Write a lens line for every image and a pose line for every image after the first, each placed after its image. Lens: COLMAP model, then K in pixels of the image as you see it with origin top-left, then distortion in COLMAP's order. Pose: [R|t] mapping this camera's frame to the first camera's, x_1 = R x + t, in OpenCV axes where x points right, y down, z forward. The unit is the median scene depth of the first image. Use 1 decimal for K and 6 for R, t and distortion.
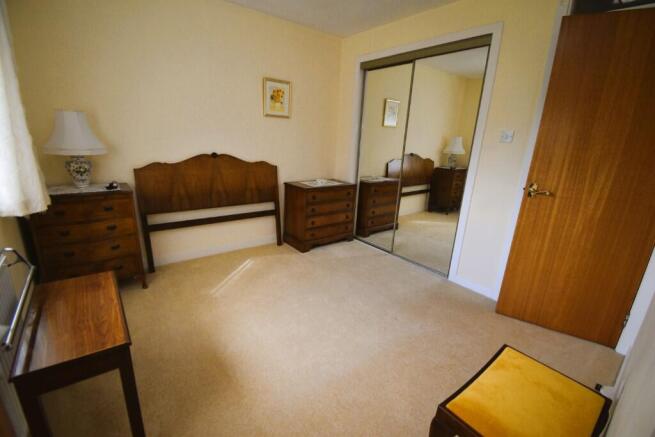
lens RADIAL K [[283.9, 0, 327.5], [0, 283.9, 224.0], [0, 0, 1]] dist [-0.018740, -0.006305]
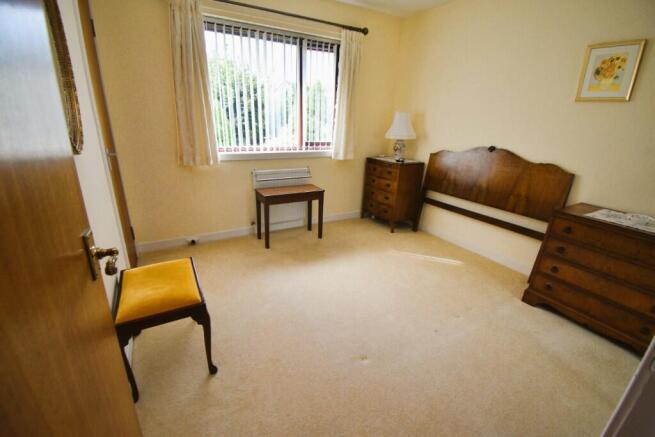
lens RADIAL K [[283.9, 0, 326.1], [0, 283.9, 221.4], [0, 0, 1]] dist [-0.018740, -0.006305]
pose [[-0.137292, 0.284295, -0.948856, 0.591889], [-0.323361, 0.892582, 0.314222, -0.133488], [0.936263, 0.349963, -0.030614, 0.548730]]
